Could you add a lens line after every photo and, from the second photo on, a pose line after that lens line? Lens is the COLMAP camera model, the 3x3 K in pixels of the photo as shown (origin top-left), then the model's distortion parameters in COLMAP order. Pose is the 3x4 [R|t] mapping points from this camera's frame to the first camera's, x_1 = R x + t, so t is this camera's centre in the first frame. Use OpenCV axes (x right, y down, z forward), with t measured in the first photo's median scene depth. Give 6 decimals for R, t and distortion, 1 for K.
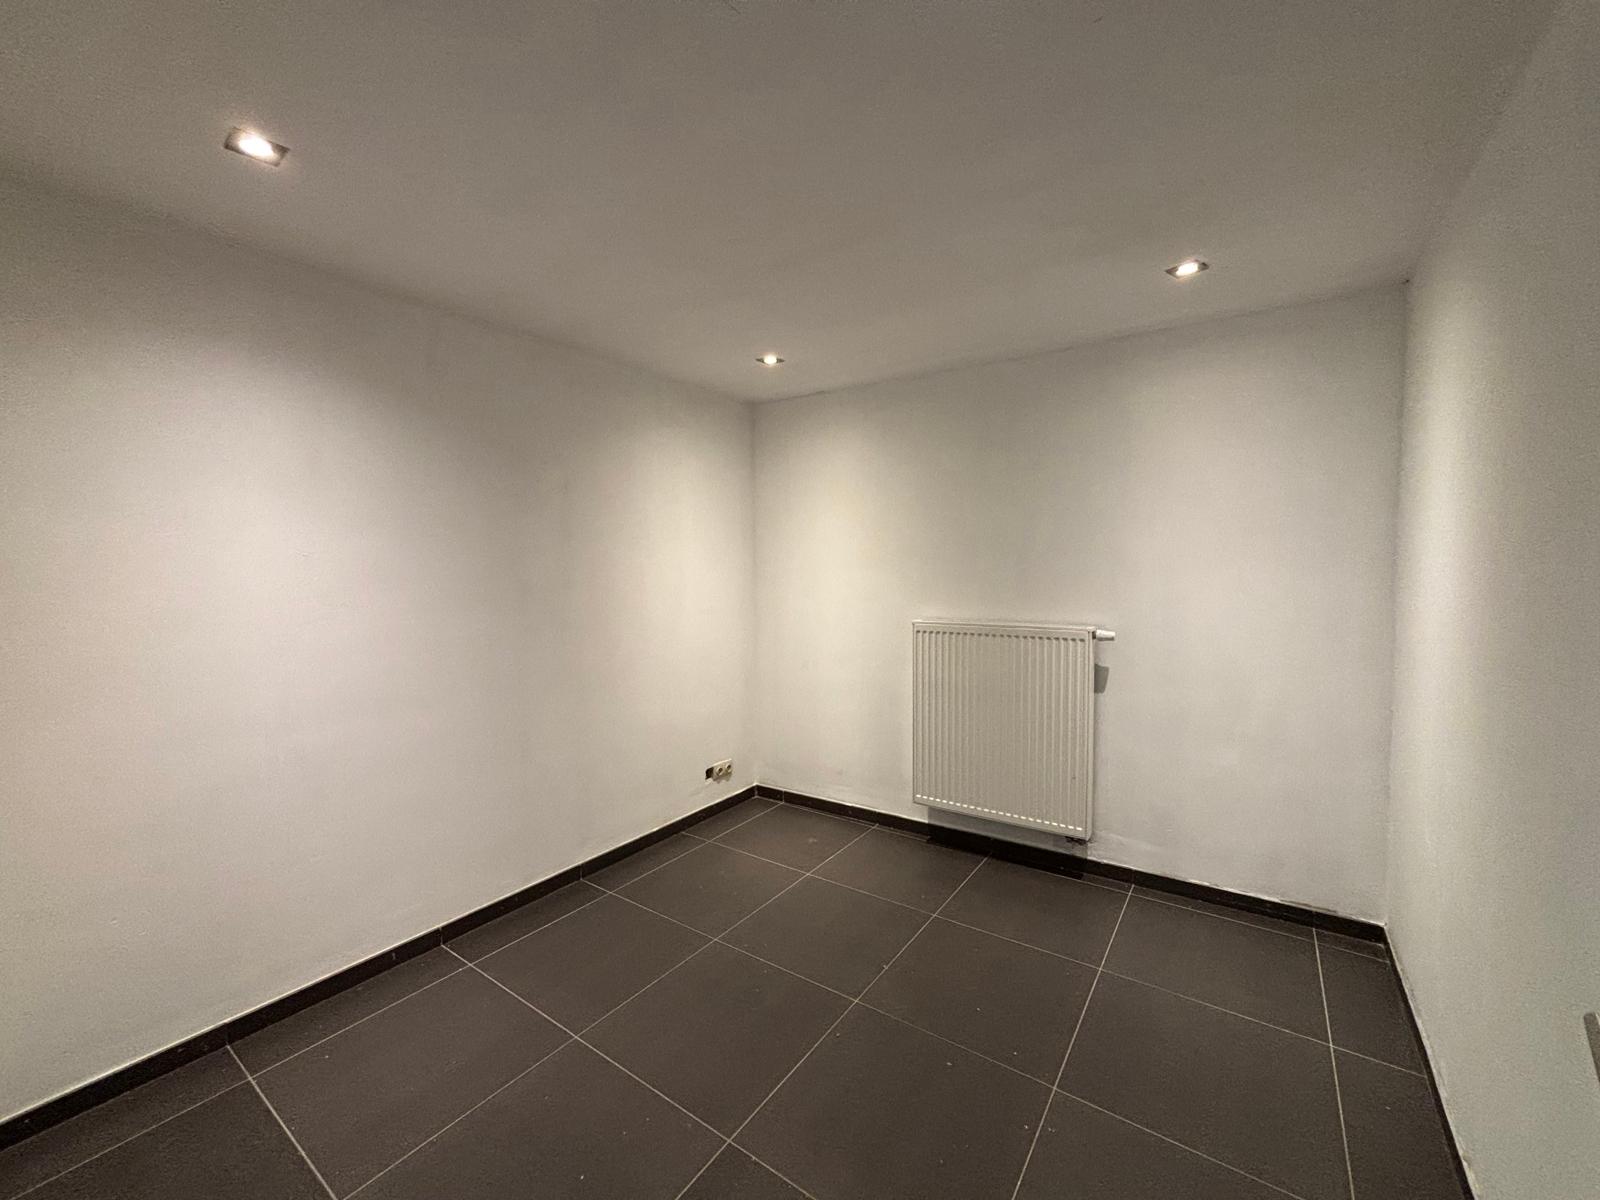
lens RADIAL K [[646.1, 0, 798.8], [0, 646.1, 600.7], [0, 0, 1]] dist [-0.001173, -0.000102]
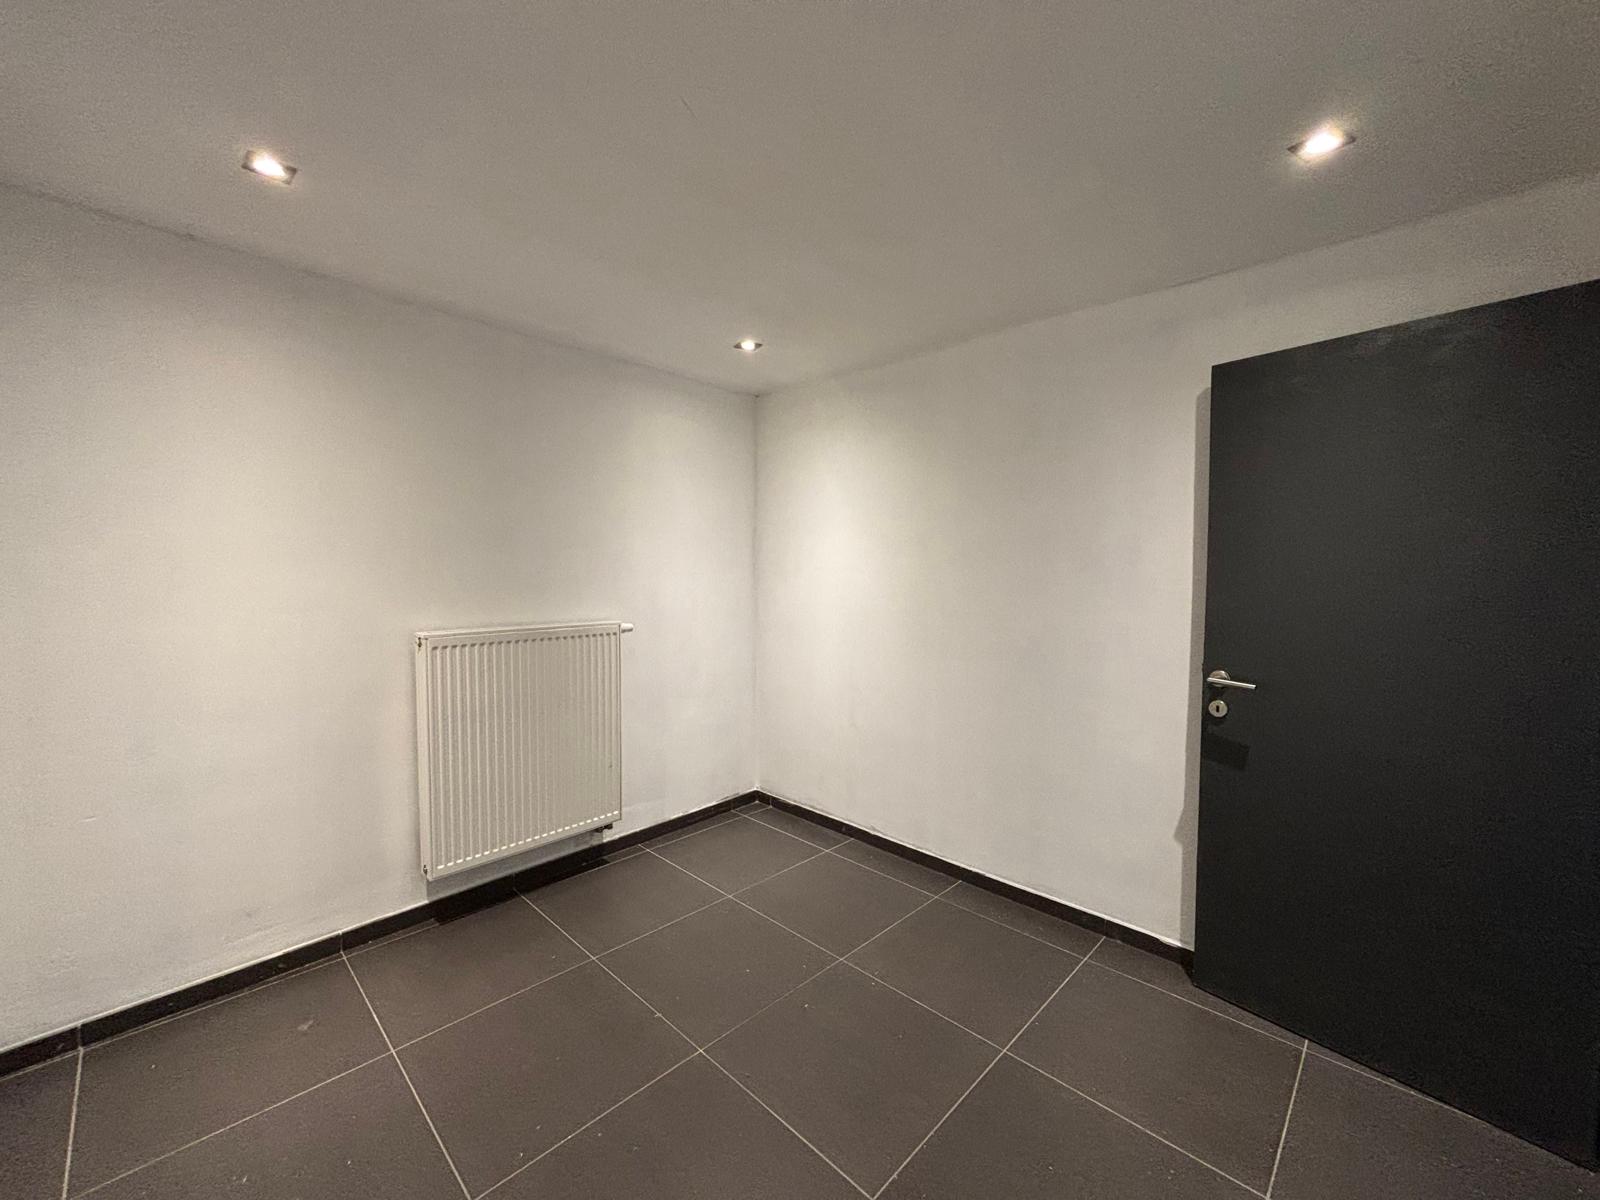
lens RADIAL K [[646.1, 0, 798.8], [0, 646.1, 600.7], [0, 0, 1]] dist [-0.001173, -0.000102]
pose [[0.150407, -0.043601, 0.987662, -0.517537], [0.042886, 0.998374, 0.037543, -0.017906], [-0.987694, 0.036710, 0.152033, 0.505207]]
